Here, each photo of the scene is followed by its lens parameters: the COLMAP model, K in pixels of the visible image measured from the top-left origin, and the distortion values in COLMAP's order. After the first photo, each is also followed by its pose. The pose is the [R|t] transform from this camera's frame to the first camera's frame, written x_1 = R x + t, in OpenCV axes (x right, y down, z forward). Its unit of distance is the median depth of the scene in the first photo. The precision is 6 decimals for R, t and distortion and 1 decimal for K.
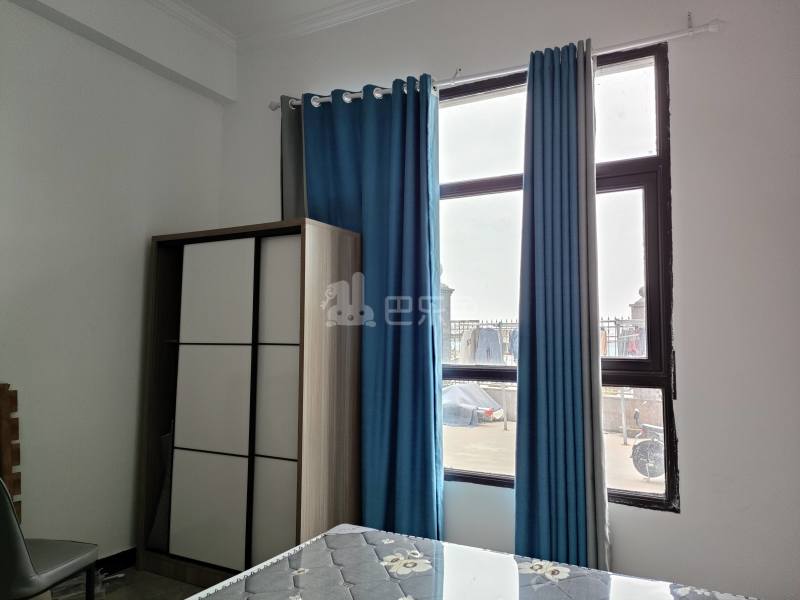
lens RADIAL K [[572.9, 0, 400.2], [0, 572.9, 303.7], [0, 0, 1]] dist [0.074059, -0.088209]
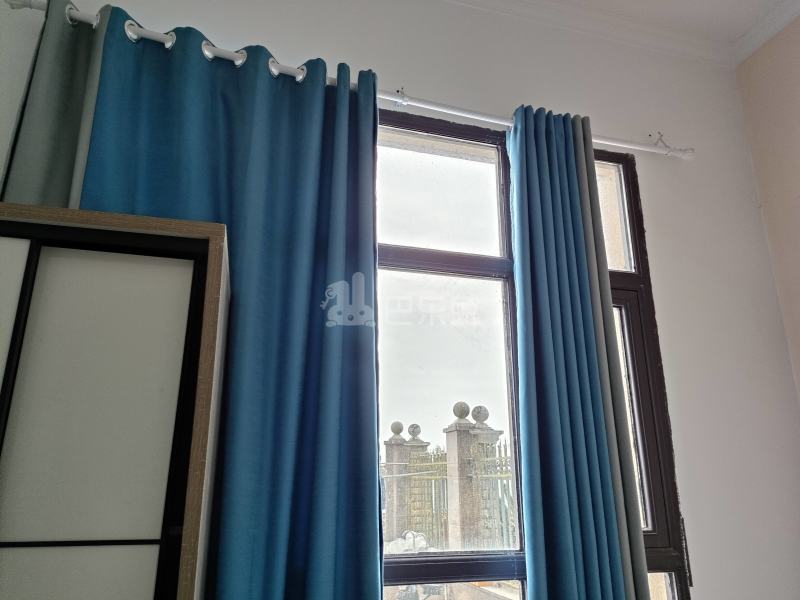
lens RADIAL K [[583.5, 0, 397.9], [0, 583.5, 303.5], [0, 0, 1]] dist [0.079067, -0.091751]
pose [[0.710250, 0.195422, 0.676281, -0.322803], [-0.039095, 0.970162, -0.239285, 0.006200], [-0.702863, 0.143513, 0.696697, 0.558608]]
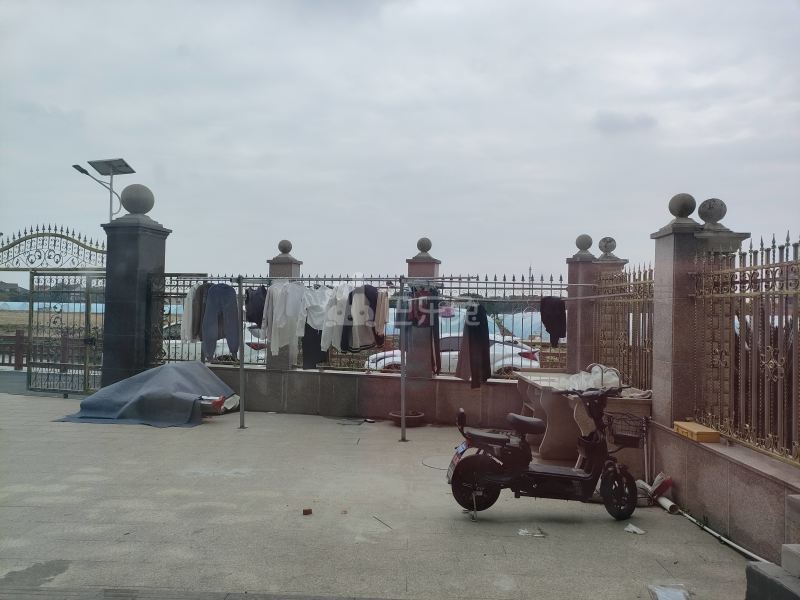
lens RADIAL K [[572.9, 0, 400.2], [0, 572.9, 303.7], [0, 0, 1]] dist [0.074059, -0.088209]
pose [[0.893167, 0.016105, 0.449437, 0.116534], [-0.044980, 0.997547, 0.053643, 0.066038], [-0.447471, -0.068128, 0.891700, 0.974581]]
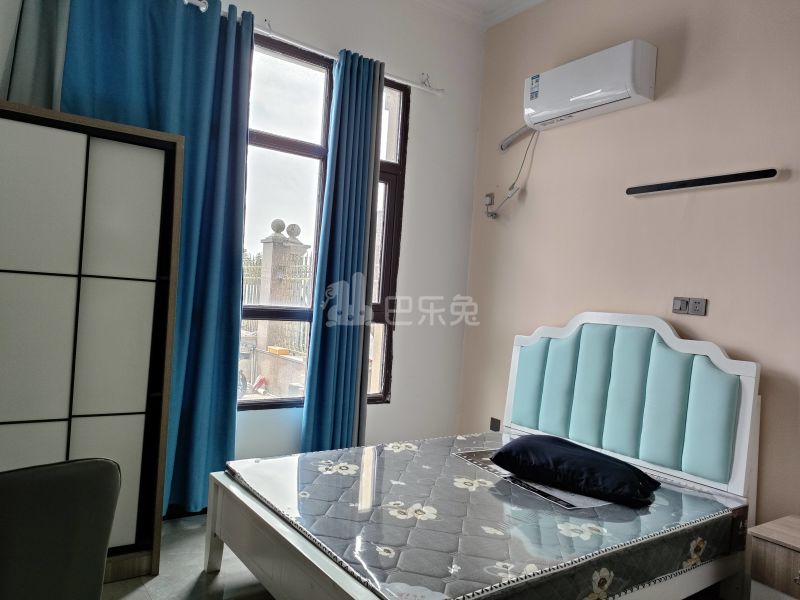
lens RADIAL K [[583.5, 0, 397.9], [0, 583.5, 303.5], [0, 0, 1]] dist [0.079067, -0.091751]
pose [[0.445517, 0.012801, 0.895182, -0.737724], [-0.122627, 0.991346, 0.046854, 0.017225], [-0.886836, -0.130648, 0.443231, 0.263324]]
